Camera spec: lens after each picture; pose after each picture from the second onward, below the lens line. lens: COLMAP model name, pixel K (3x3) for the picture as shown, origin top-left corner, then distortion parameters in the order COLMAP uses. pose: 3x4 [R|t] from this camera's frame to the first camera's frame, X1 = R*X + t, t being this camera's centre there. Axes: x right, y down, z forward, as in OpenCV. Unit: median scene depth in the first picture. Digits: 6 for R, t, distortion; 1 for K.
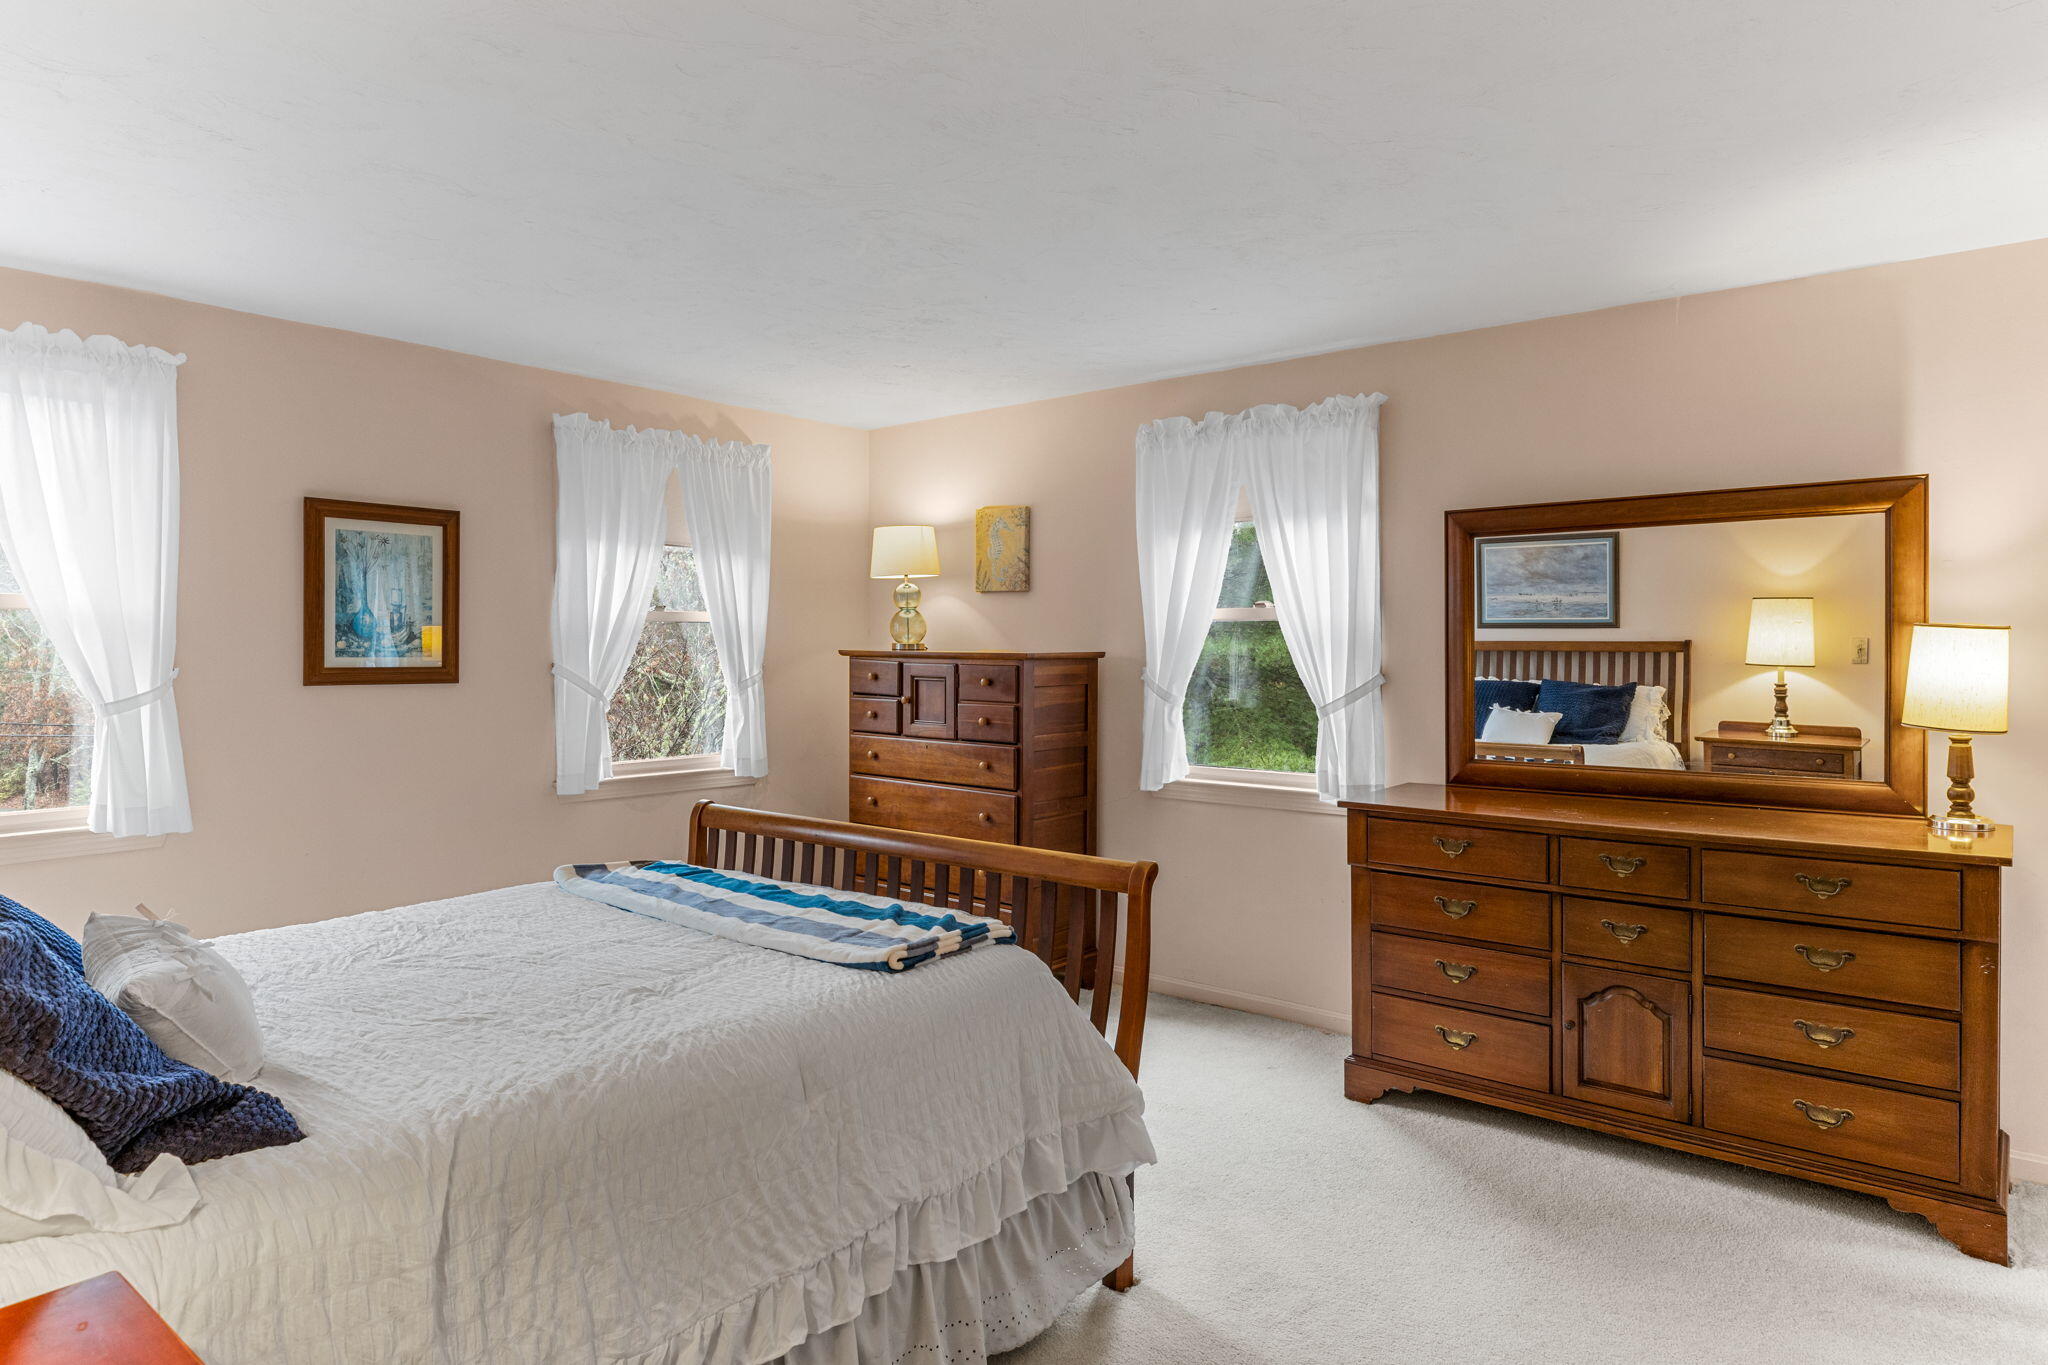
lens RADIAL K [[1109.8, 0, 1024.0], [0, 1109.8, 682.5], [0, 0, 1]] dist [0.004396, -0.000094]
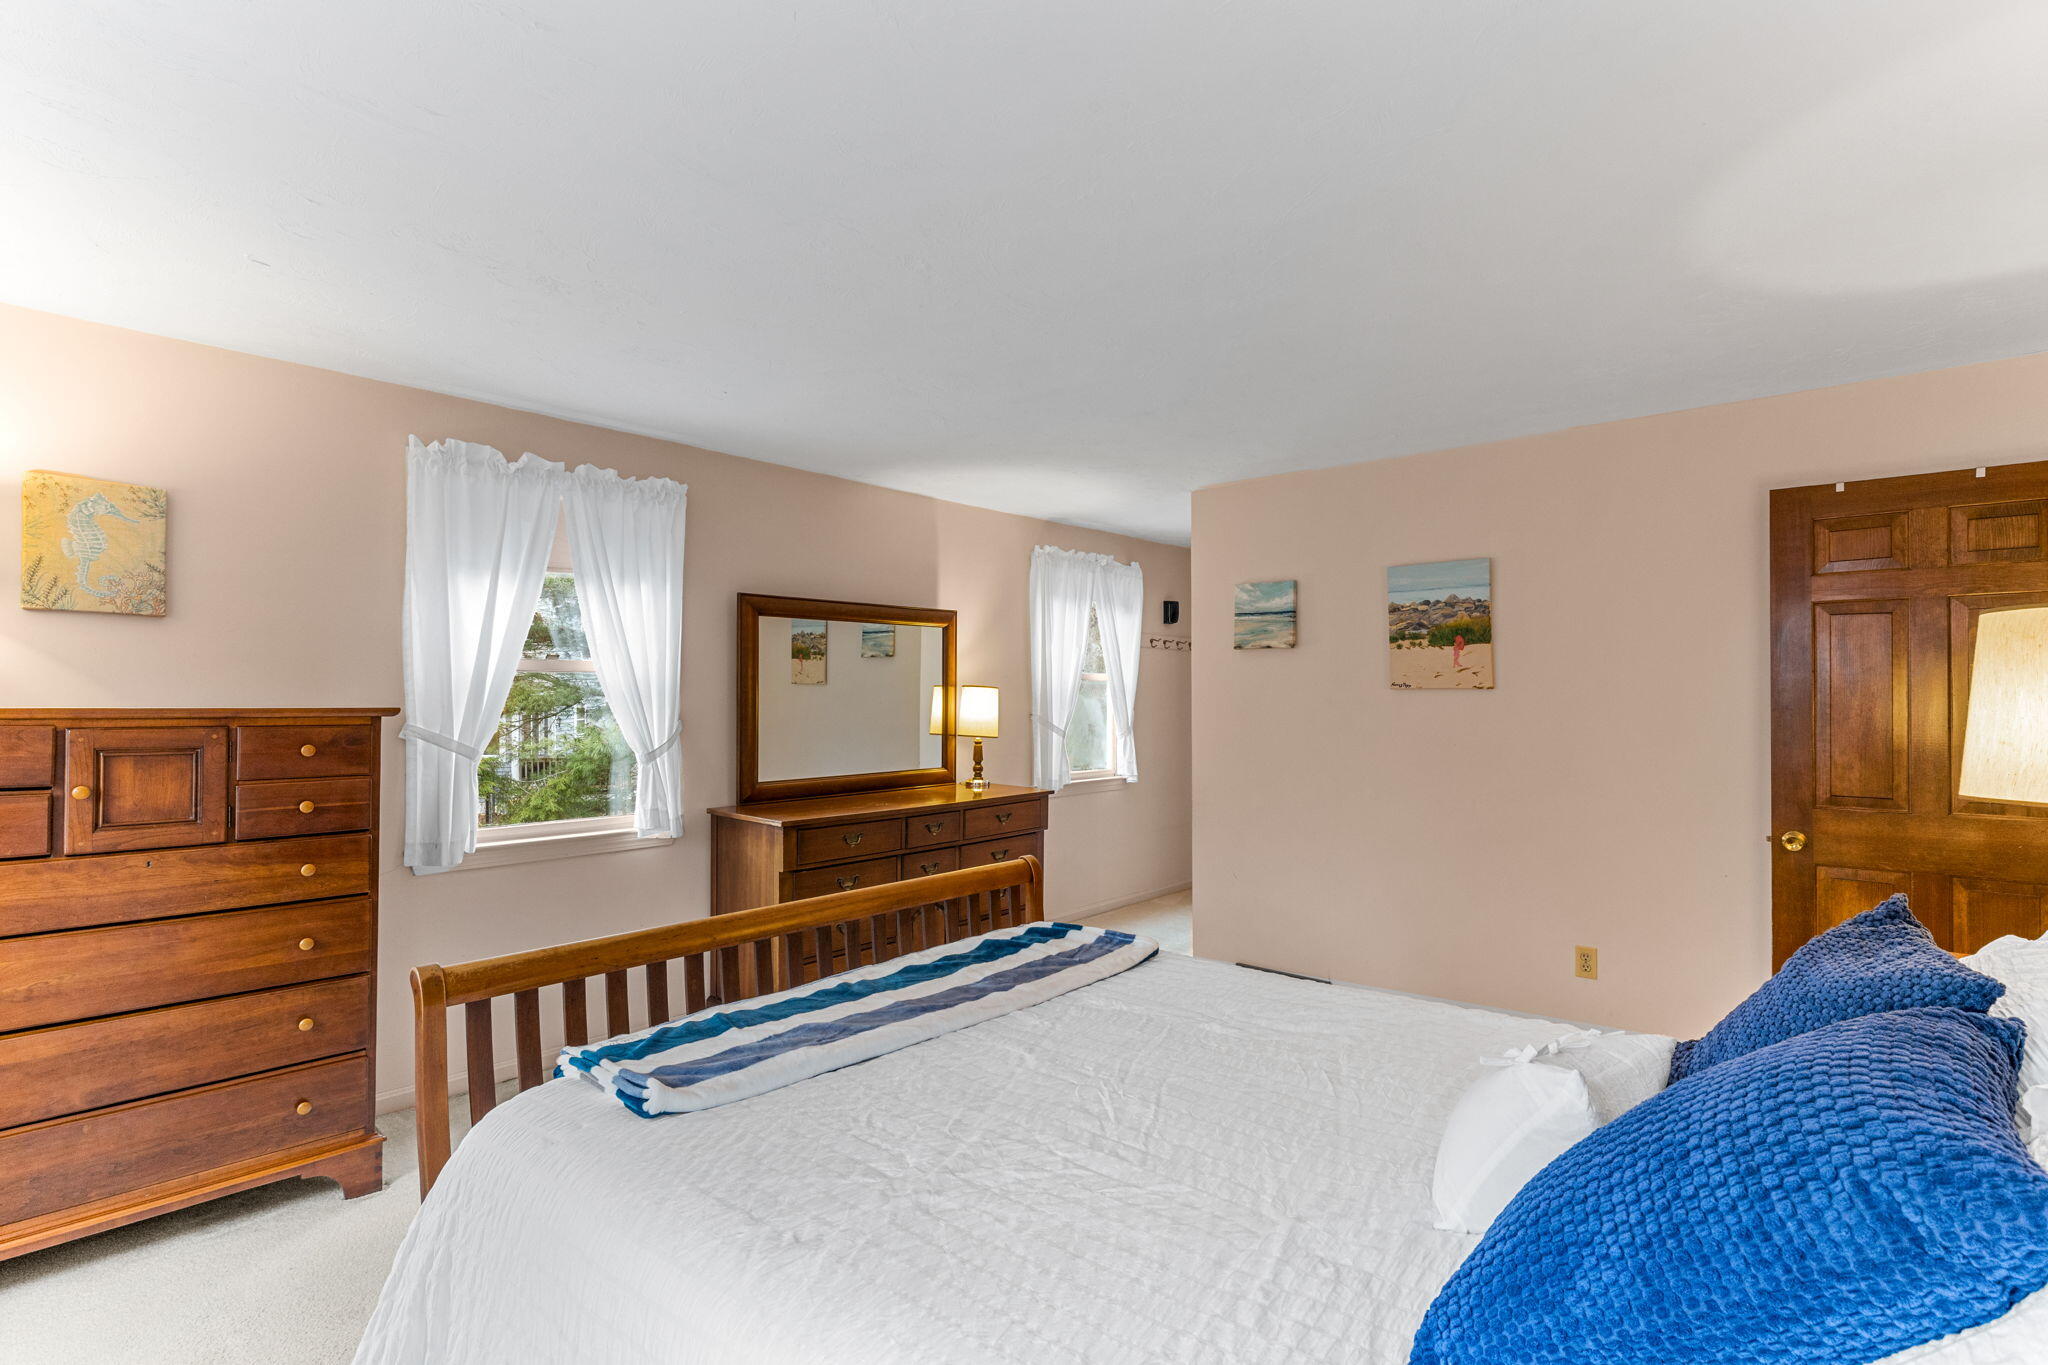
lens RADIAL K [[956.4, 0, 1024.0], [0, 956.4, 682.5], [0, 0, 1]] dist [0.000232, 0.000057]
pose [[0.096137, 0.007518, 0.995340, -0.659384], [0.028229, 0.999549, -0.010277, -0.027212], [-0.994968, 0.029085, 0.095882, 0.537546]]
